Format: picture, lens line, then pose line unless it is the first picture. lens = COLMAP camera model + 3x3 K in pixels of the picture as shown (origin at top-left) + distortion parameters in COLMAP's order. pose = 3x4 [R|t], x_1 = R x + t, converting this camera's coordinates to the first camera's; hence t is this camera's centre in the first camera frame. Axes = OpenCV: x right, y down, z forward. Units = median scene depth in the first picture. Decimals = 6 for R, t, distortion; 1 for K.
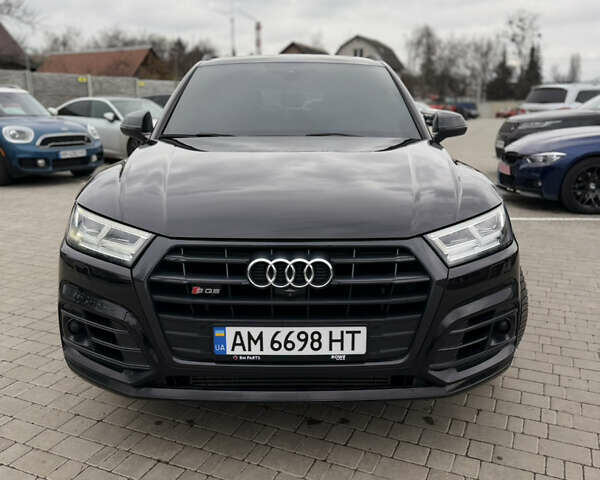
lens RADIAL K [[561.9, 0, 300.0], [0, 561.9, 240.0], [0, 0, 1]] dist [0.135559, -0.277611]
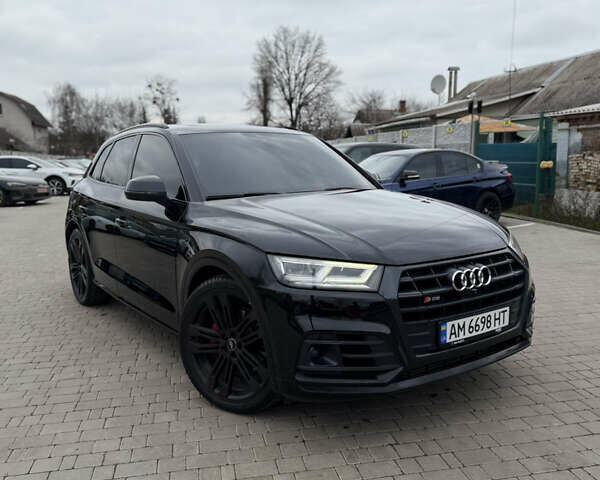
lens RADIAL K [[561.9, 0, 300.0], [0, 561.9, 240.0], [0, 0, 1]] dist [0.135559, -0.277611]
pose [[0.822113, -0.096398, 0.561103, -1.177595], [0.150022, 0.987409, -0.050170, -0.031287], [-0.549202, 0.125423, 0.826224, 0.011257]]
